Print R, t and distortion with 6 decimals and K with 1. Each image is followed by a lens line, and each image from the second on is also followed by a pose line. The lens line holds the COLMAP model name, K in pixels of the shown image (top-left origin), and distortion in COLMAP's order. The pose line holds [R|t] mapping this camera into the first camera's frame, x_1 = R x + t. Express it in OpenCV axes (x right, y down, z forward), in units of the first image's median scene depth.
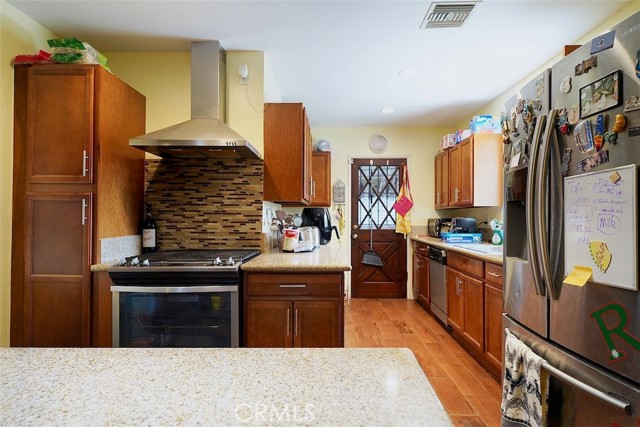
lens RADIAL K [[363.4, 0, 320.0], [0, 363.4, 213.5], [0, 0, 1]] dist [-0.000882, -0.000016]
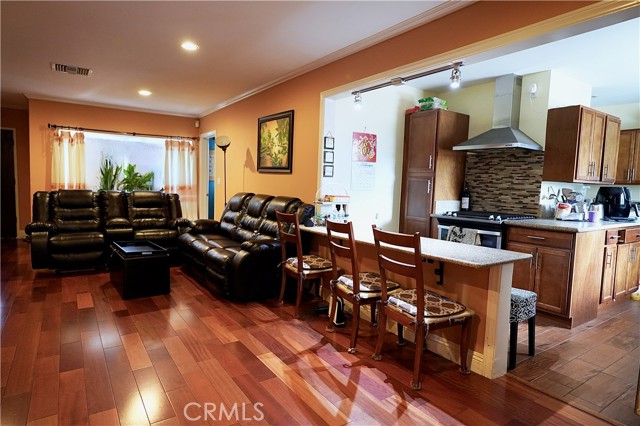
lens RADIAL K [[363.4, 0, 320.0], [0, 363.4, 213.0], [0, 0, 1]] dist [-0.000882, -0.000016]
pose [[0.584754, 0.084321, -0.806817, 0.477114], [-0.023852, 0.995940, 0.086799, -0.014303], [0.810860, -0.031512, 0.584391, -0.501102]]
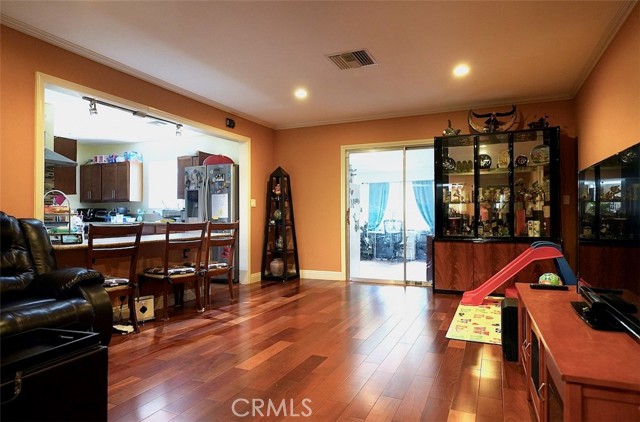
lens RADIAL K [[389.9, 0, 320.0], [0, 389.9, 211.0], [0, 0, 1]] dist [-0.000591, -0.000206]
pose [[0.394575, 0.009955, 0.918810, -1.342686], [-0.002771, 0.999950, -0.009644, 0.059888], [-0.918860, 0.001259, 0.394583, -0.870037]]
